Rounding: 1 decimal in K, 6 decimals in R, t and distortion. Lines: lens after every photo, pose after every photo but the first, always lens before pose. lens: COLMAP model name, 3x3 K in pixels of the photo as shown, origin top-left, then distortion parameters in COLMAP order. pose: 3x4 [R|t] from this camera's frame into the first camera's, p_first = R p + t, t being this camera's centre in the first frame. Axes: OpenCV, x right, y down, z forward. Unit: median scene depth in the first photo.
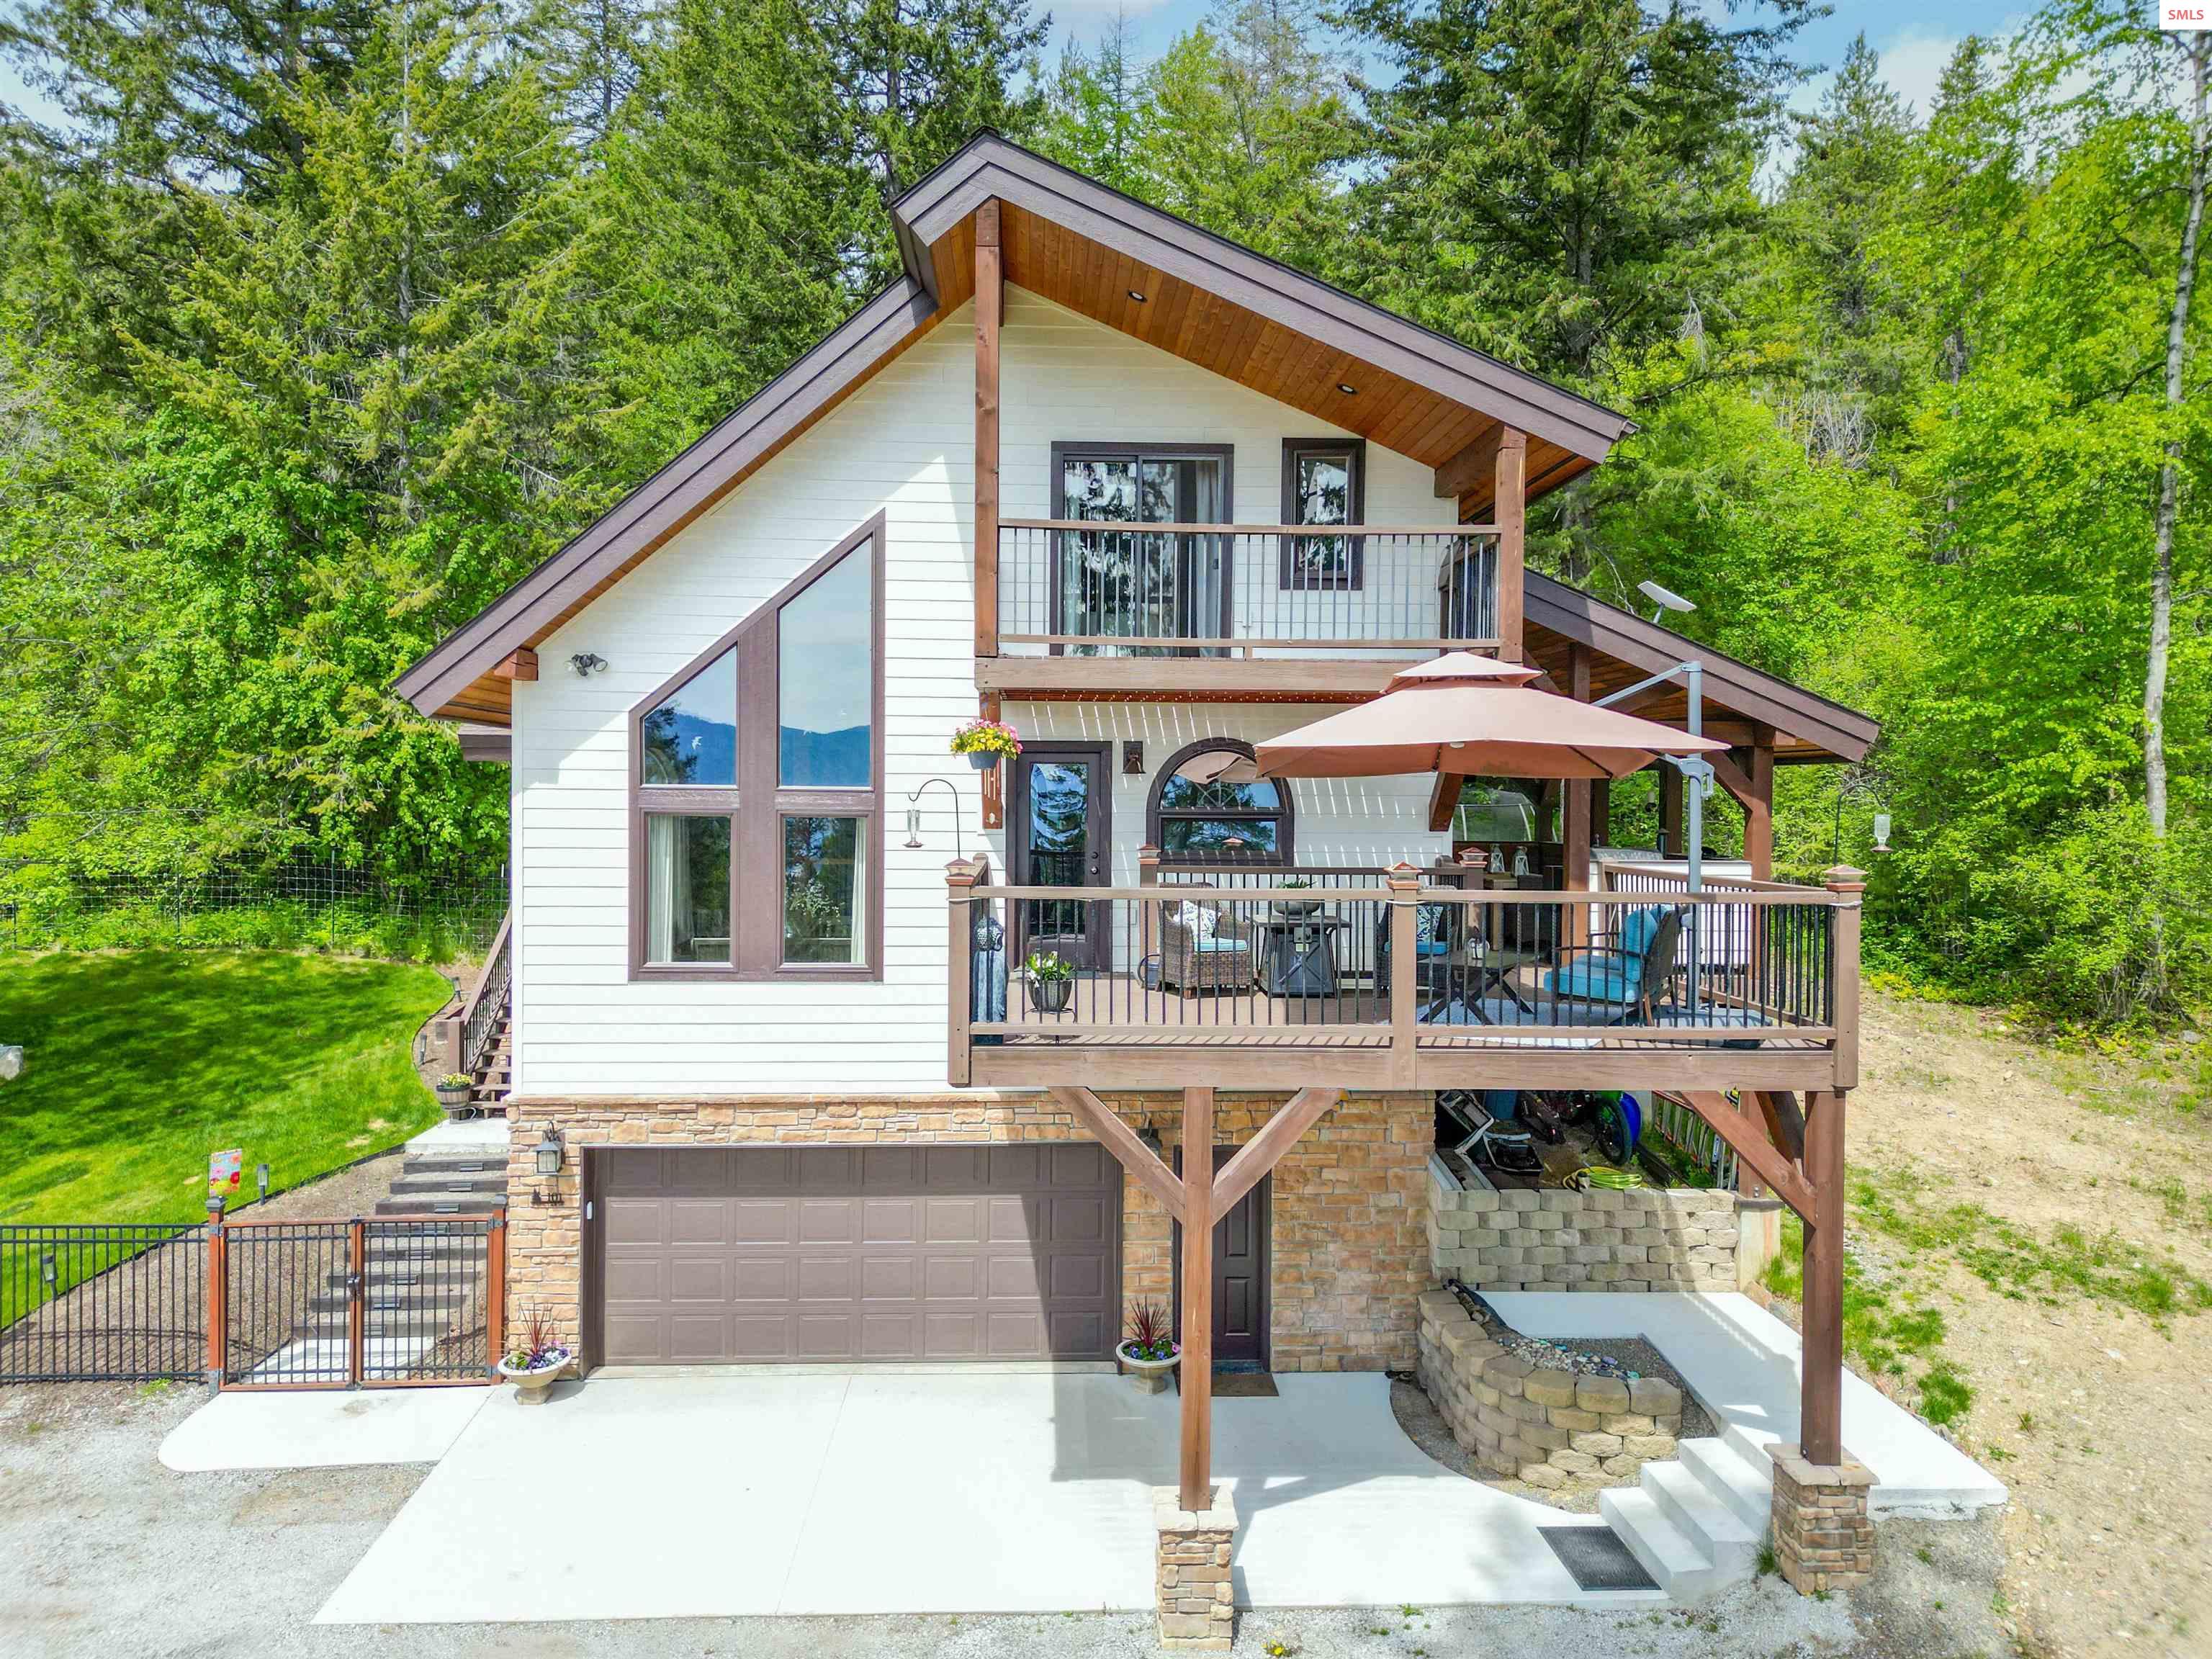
lens RADIAL K [[1550.0, 0, 1106.0], [0, 1550.0, 829.5], [0, 0, 1]] dist [0.037891, -0.004119]
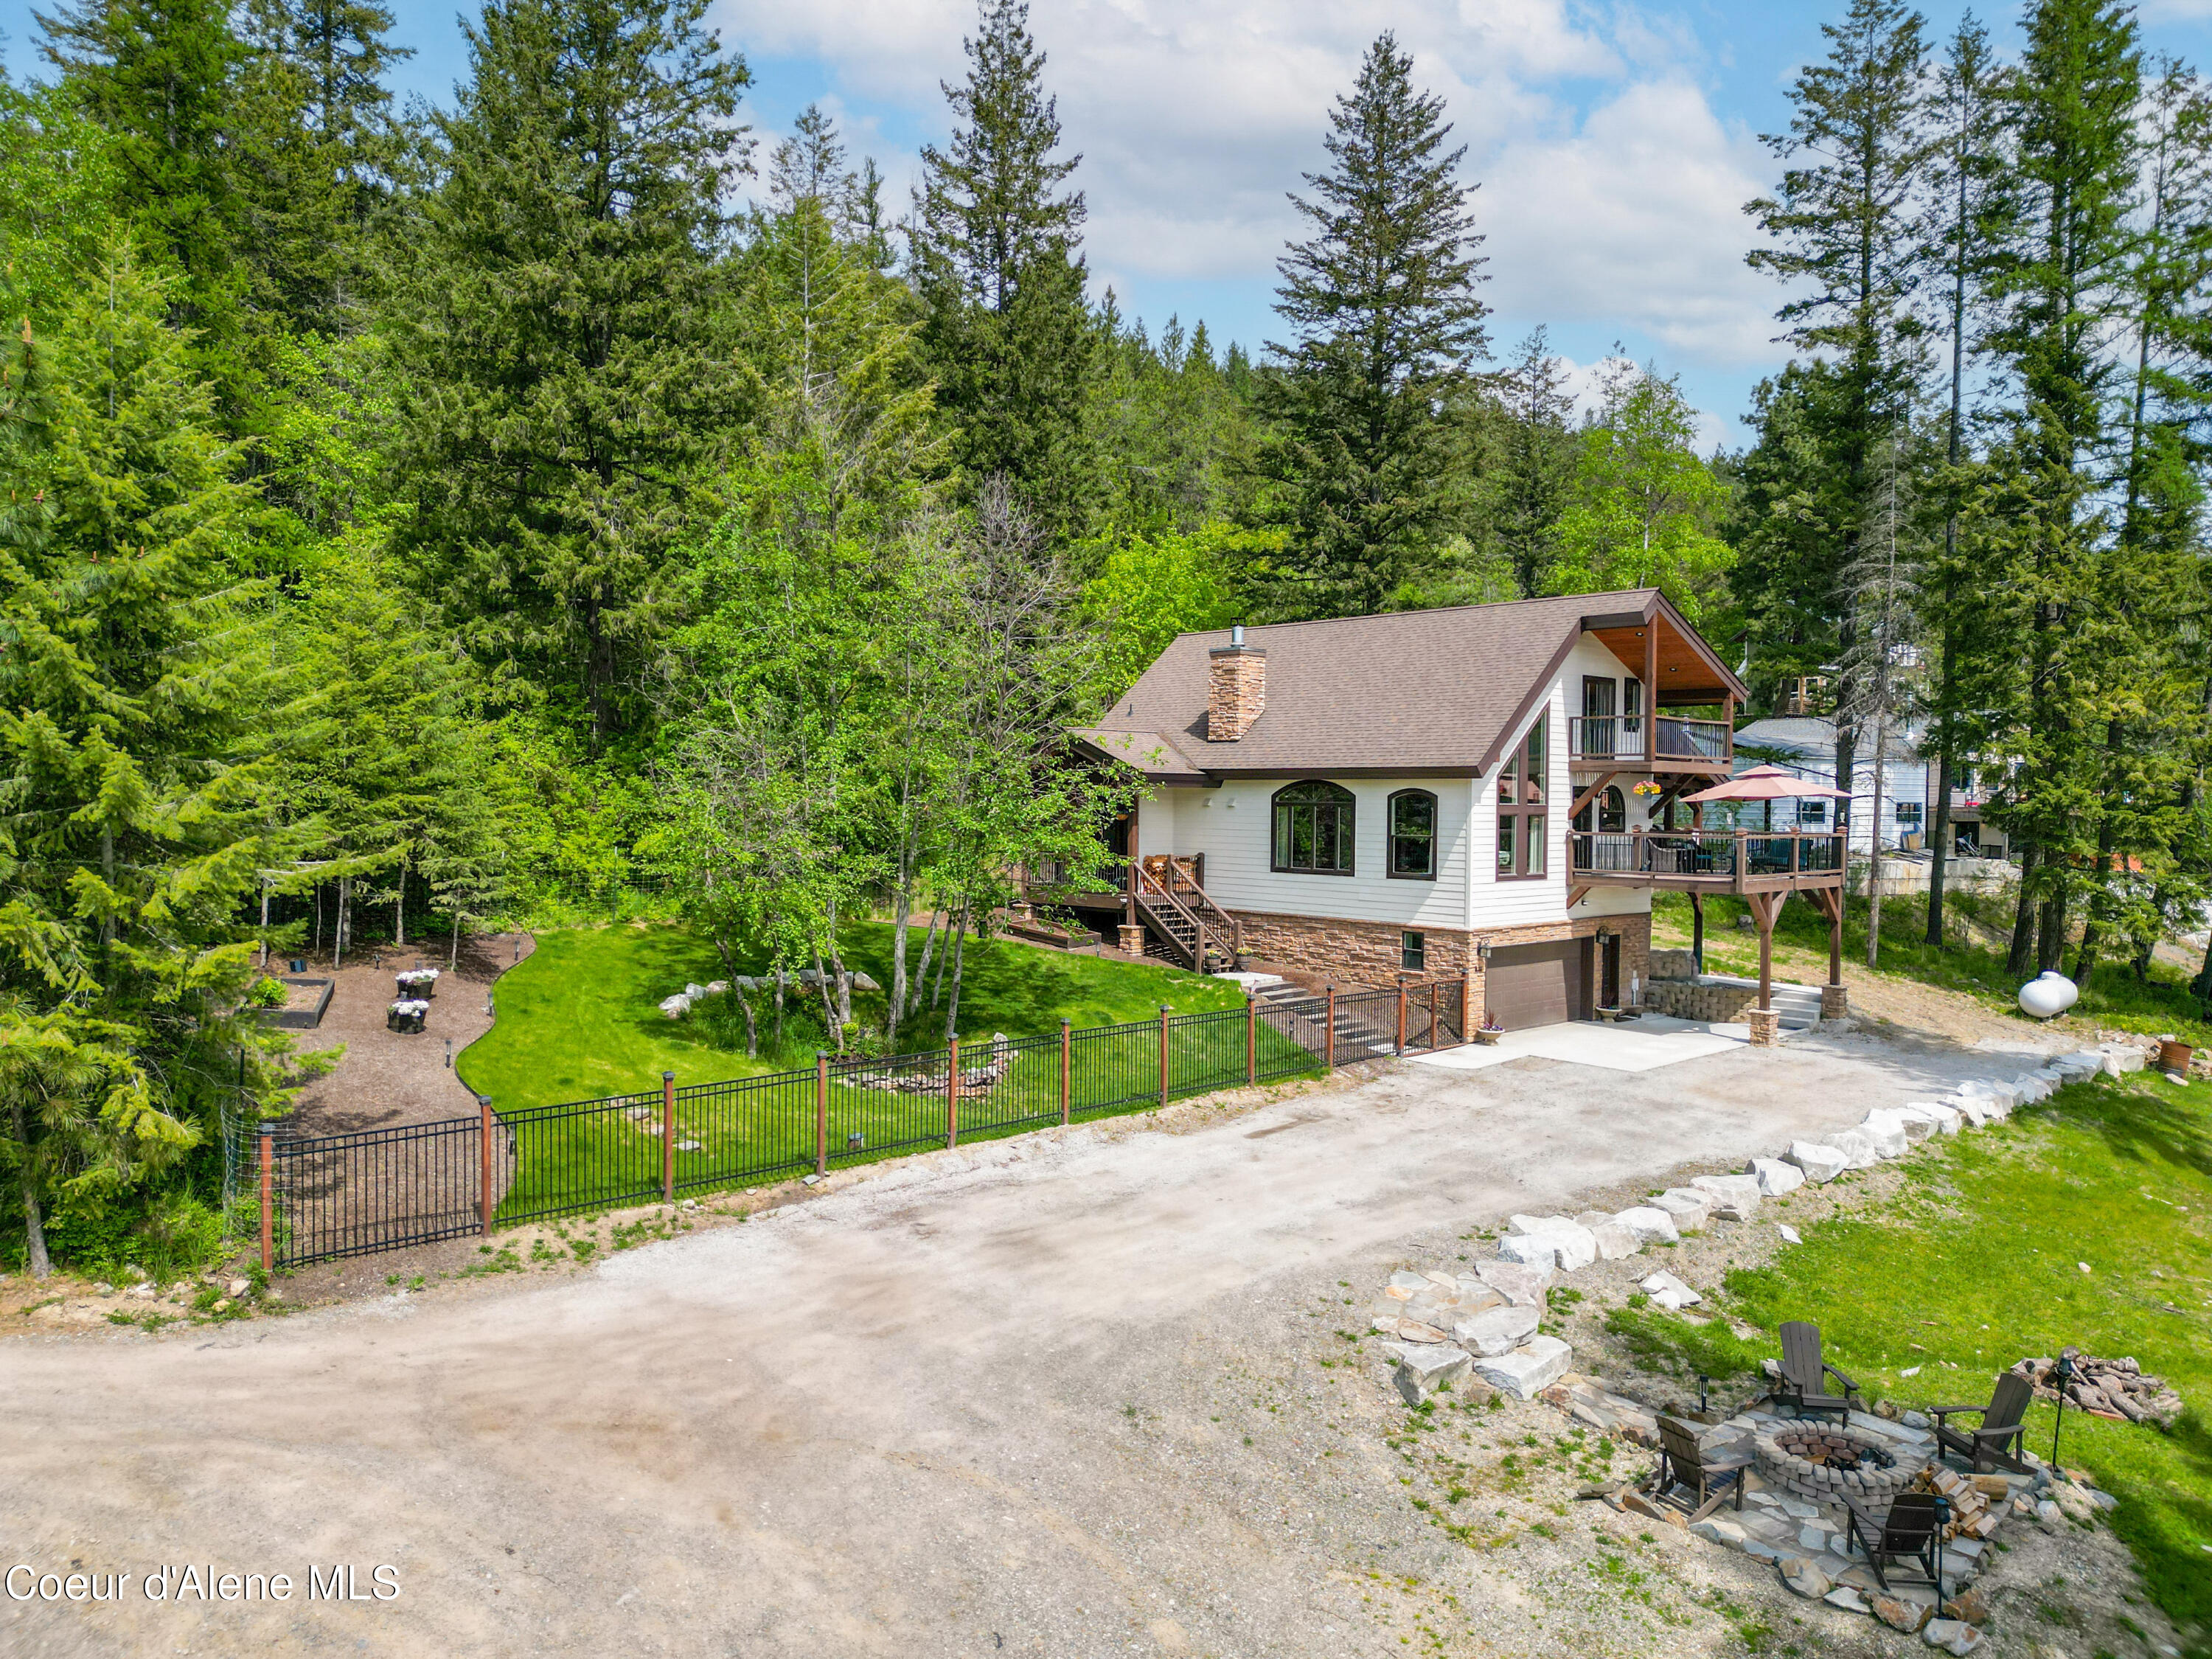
lens RADIAL K [[1500.7, 0, 1106.0], [0, 1500.7, 829.5], [0, 0, 1]] dist [0.001626, 0.000282]
pose [[0.757938, -0.013307, 0.652191, -2.368998], [0.008420, 0.999908, 0.010616, -0.017552], [-0.652272, -0.002554, 0.757980, -0.431652]]
